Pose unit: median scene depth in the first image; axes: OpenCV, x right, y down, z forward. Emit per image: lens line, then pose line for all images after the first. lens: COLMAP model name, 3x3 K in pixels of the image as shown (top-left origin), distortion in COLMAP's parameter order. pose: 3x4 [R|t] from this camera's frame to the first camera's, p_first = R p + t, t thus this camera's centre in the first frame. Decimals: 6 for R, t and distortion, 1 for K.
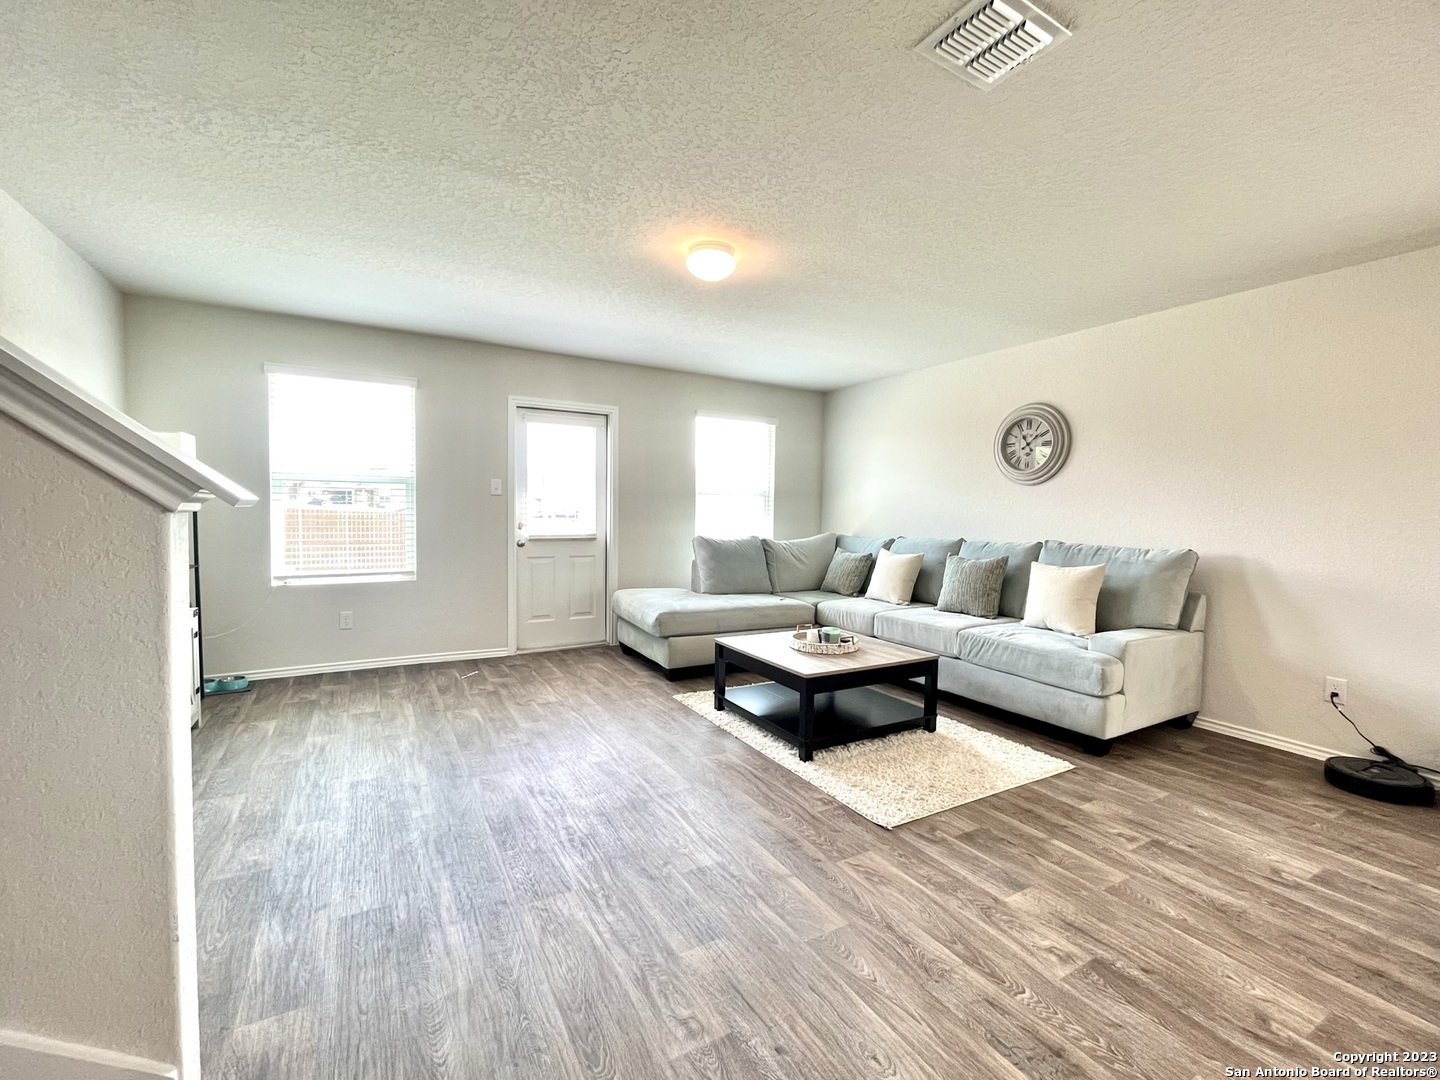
lens RADIAL K [[589.1, 0, 731.7], [0, 589.1, 545.8], [0, 0, 1]] dist [-0.001788, -0.000475]
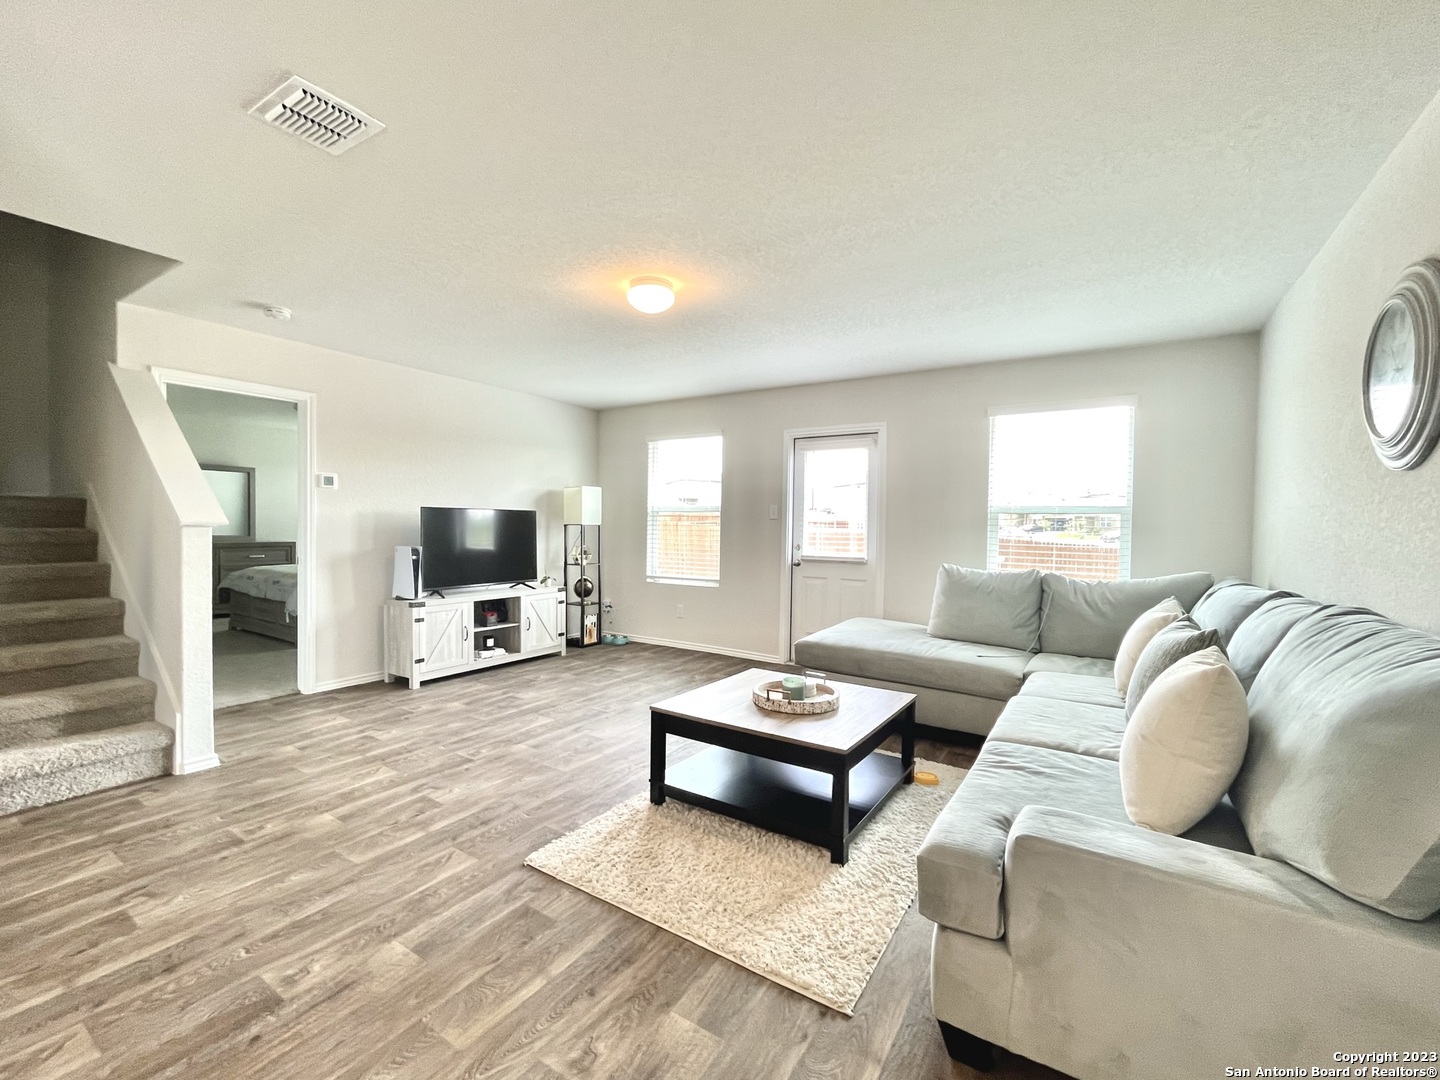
lens RADIAL K [[602.0, 0, 727.9], [0, 602.0, 547.4], [0, 0, 1]] dist [-0.010264, 0.000058]
pose [[0.481524, 0.019398, -0.876218, 2.160117], [-0.057292, 0.998313, -0.009383, -0.059010], [0.874558, 0.054718, 0.481824, 1.368081]]
